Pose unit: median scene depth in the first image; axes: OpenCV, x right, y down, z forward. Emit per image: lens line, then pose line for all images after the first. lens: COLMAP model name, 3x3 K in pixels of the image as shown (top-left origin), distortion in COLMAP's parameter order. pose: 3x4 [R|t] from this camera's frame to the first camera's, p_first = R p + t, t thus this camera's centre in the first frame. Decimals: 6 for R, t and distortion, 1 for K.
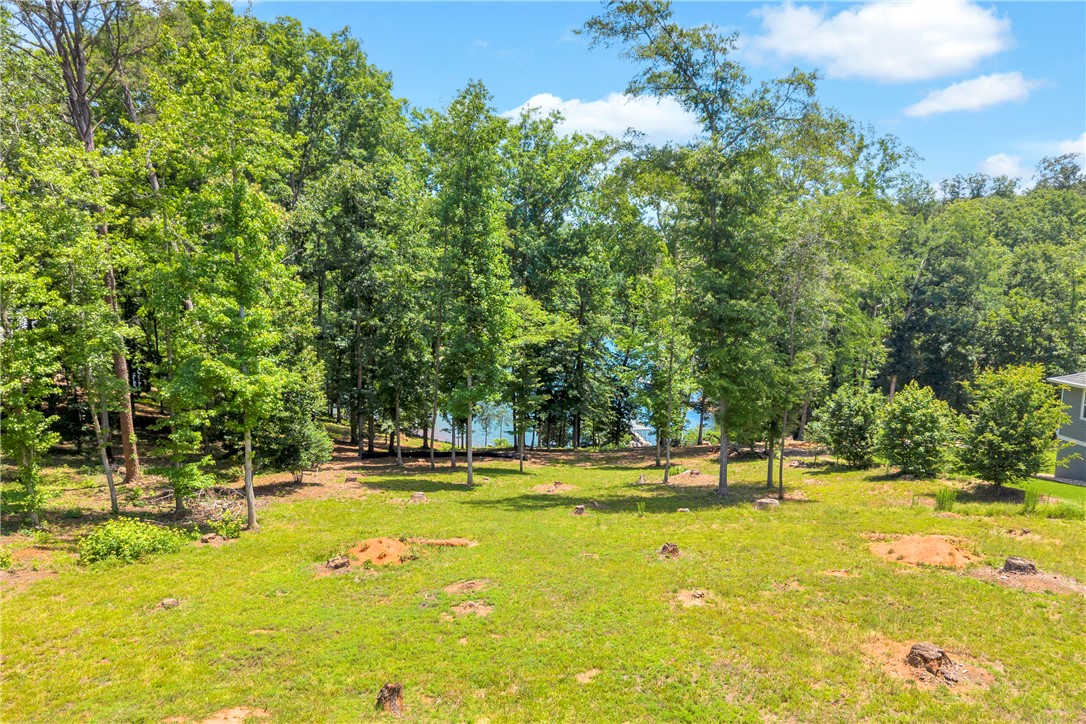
lens RADIAL K [[766.3, 0, 546.8], [0, 766.3, 381.4], [0, 0, 1]] dist [0.011095, -0.002694]
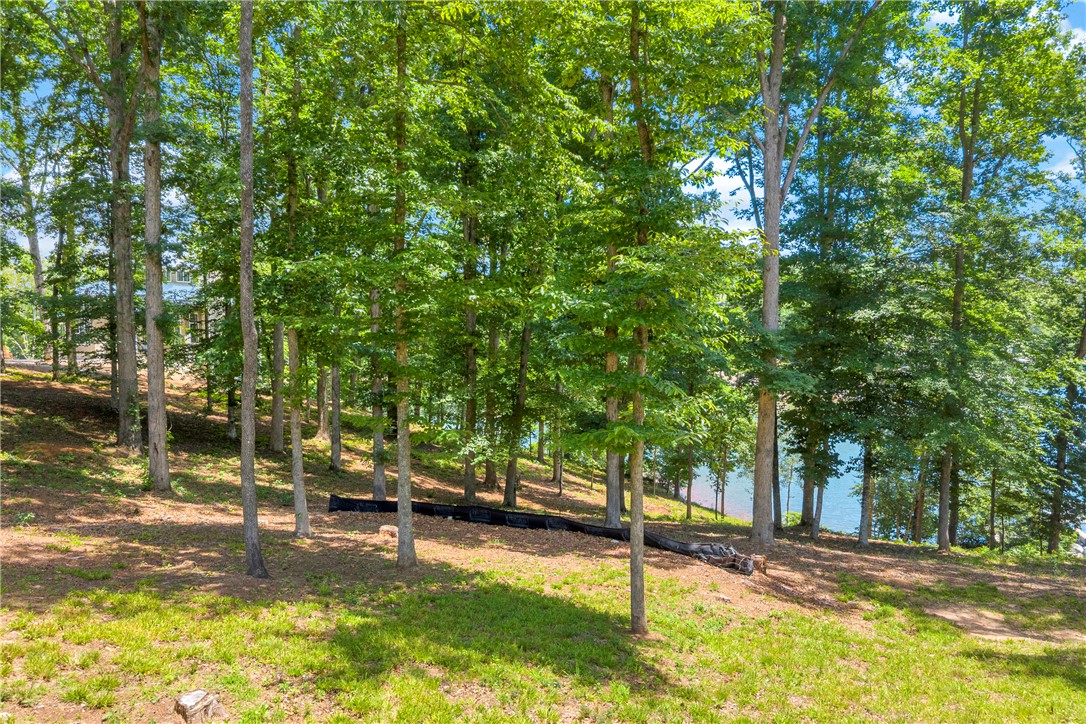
lens RADIAL K [[766.3, 0, 546.8], [0, 766.3, 381.4], [0, 0, 1]] dist [0.011095, -0.002694]
pose [[0.900171, 0.013645, -0.435323, 0.046087], [-0.053720, 0.995356, -0.079883, 0.083391], [0.432211, 0.095293, 0.896723, 1.032370]]
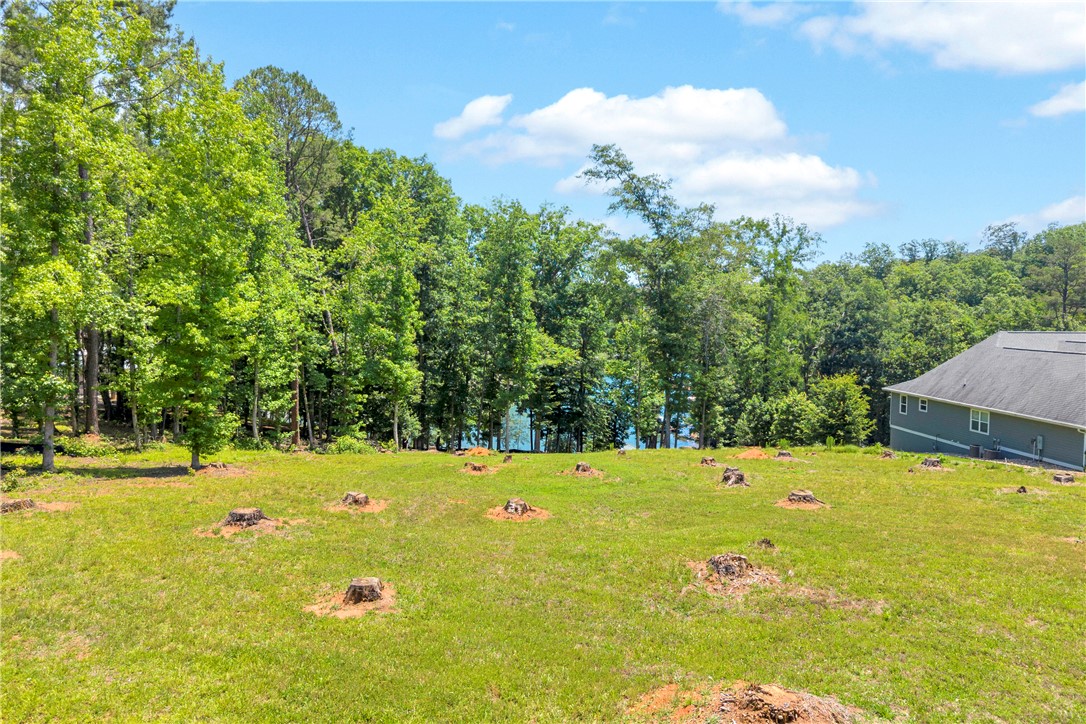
lens RADIAL K [[656.0, 0, 543.0], [0, 656.0, 362.0], [0, 0, 1]] dist [0.006337, -0.000235]
pose [[0.999772, 0.008443, -0.019589, -0.003629], [-0.009944, 0.996914, -0.077874, 0.037793], [0.018871, 0.078051, 0.996771, -0.235572]]
